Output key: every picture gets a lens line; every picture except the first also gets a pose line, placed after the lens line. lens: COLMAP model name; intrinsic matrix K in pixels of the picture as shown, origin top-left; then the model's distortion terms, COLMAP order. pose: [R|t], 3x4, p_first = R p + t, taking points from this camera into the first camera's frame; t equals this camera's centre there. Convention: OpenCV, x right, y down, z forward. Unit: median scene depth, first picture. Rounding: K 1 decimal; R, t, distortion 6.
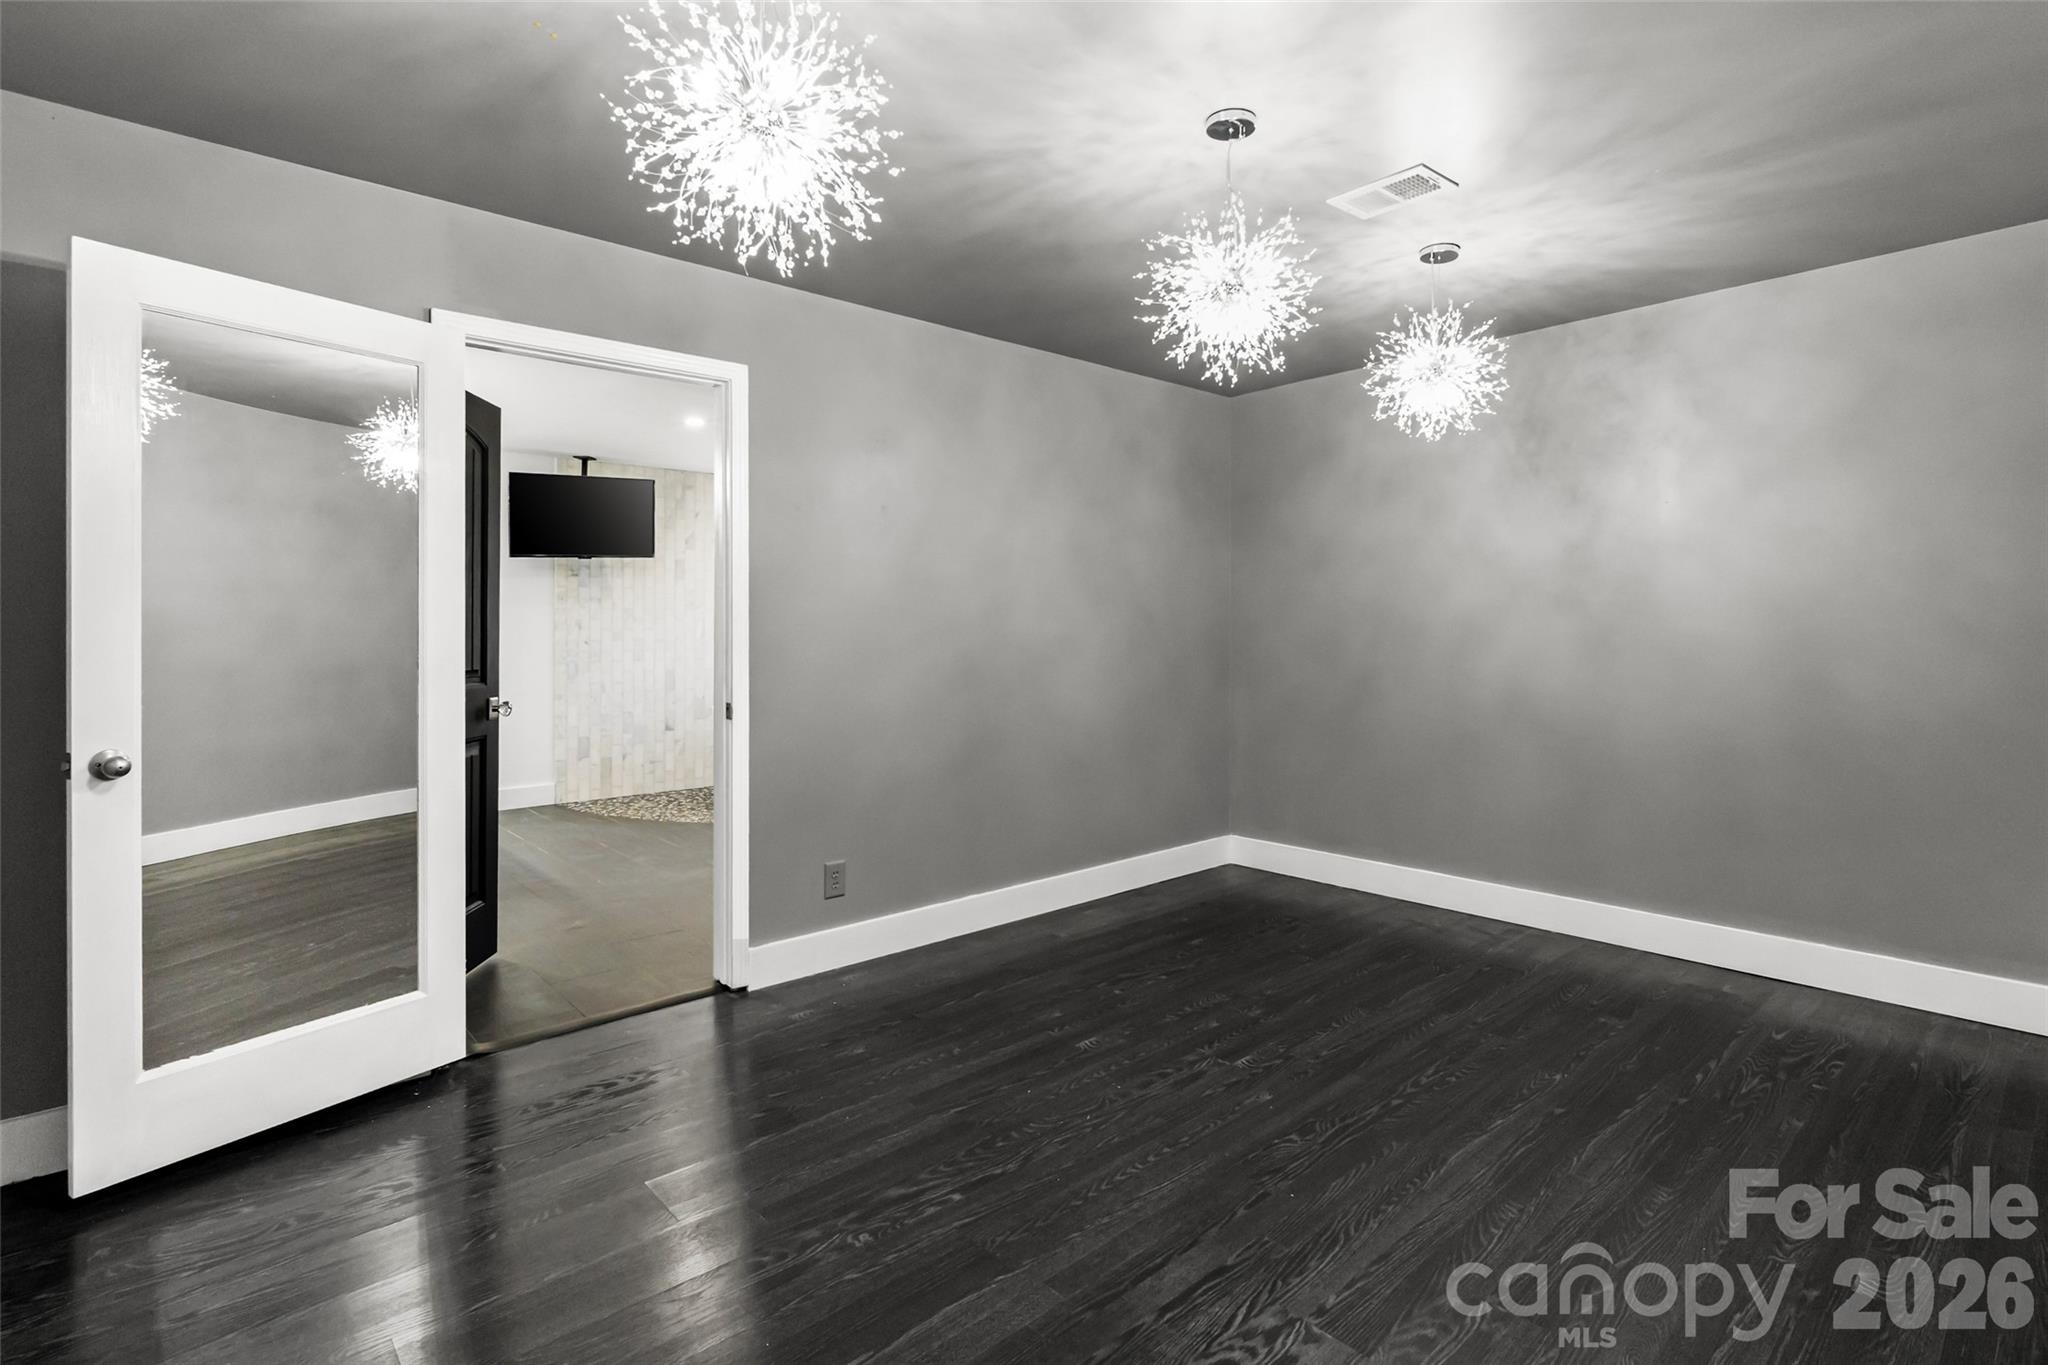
lens RADIAL K [[964.3, 0, 1029.8], [0, 964.3, 645.3], [0, 0, 1]] dist [-0.004096, -0.000342]
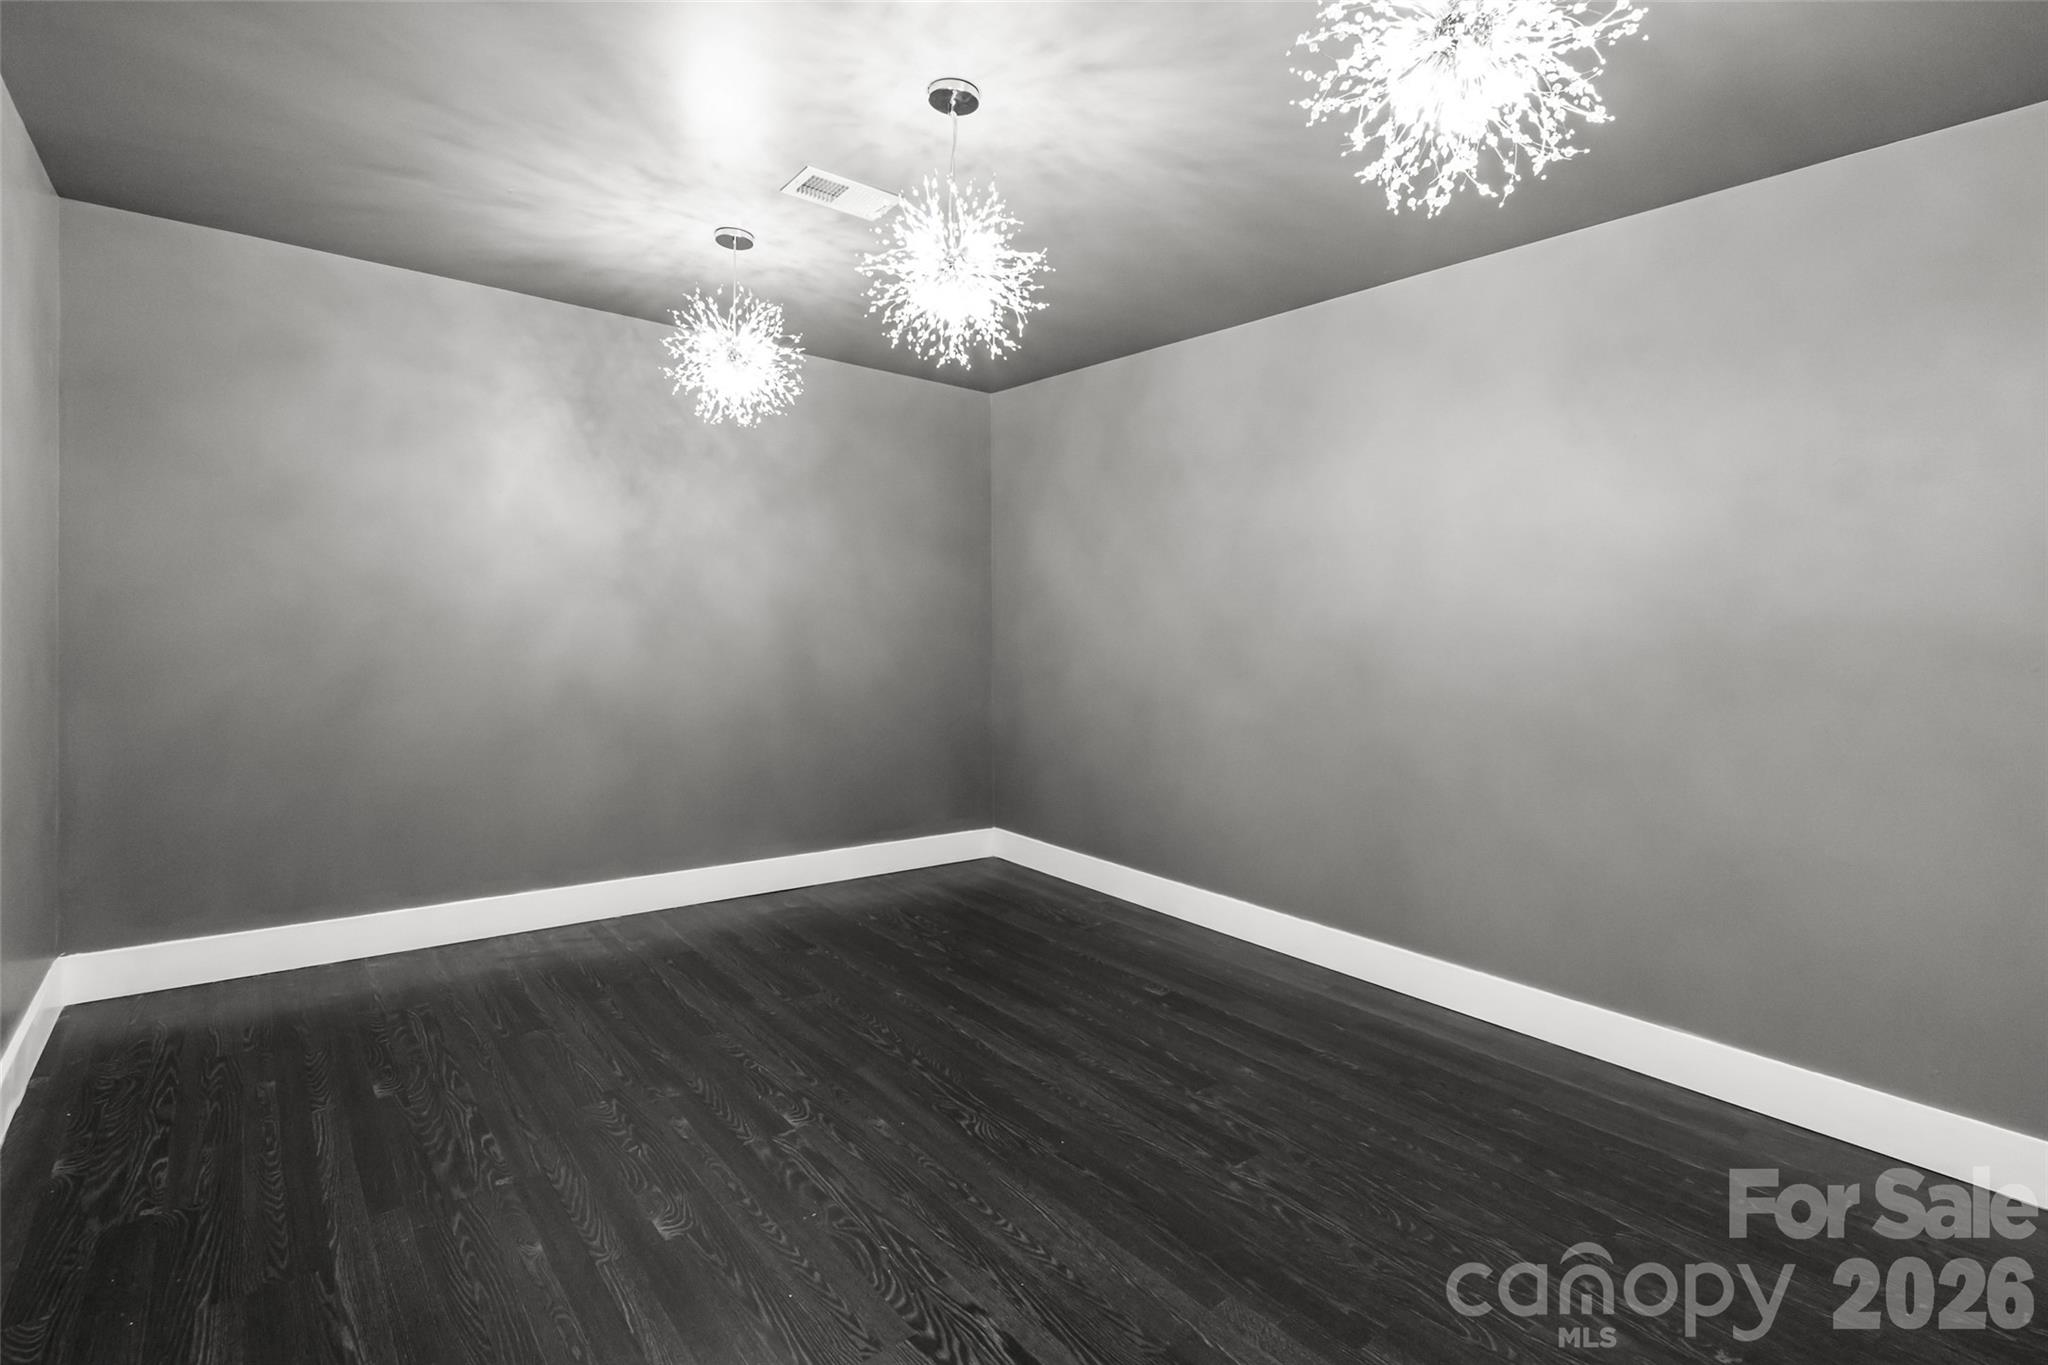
lens RADIAL K [[971.0, 0, 1024.1], [0, 971.0, 617.8], [0, 0, 1]] dist [-0.001807, -0.000160]
pose [[0.057844, 0.012494, 0.998247, -0.607215], [-0.009274, 0.999885, -0.011978, -0.008822], [-0.998283, -0.008565, 0.057954, 0.710964]]
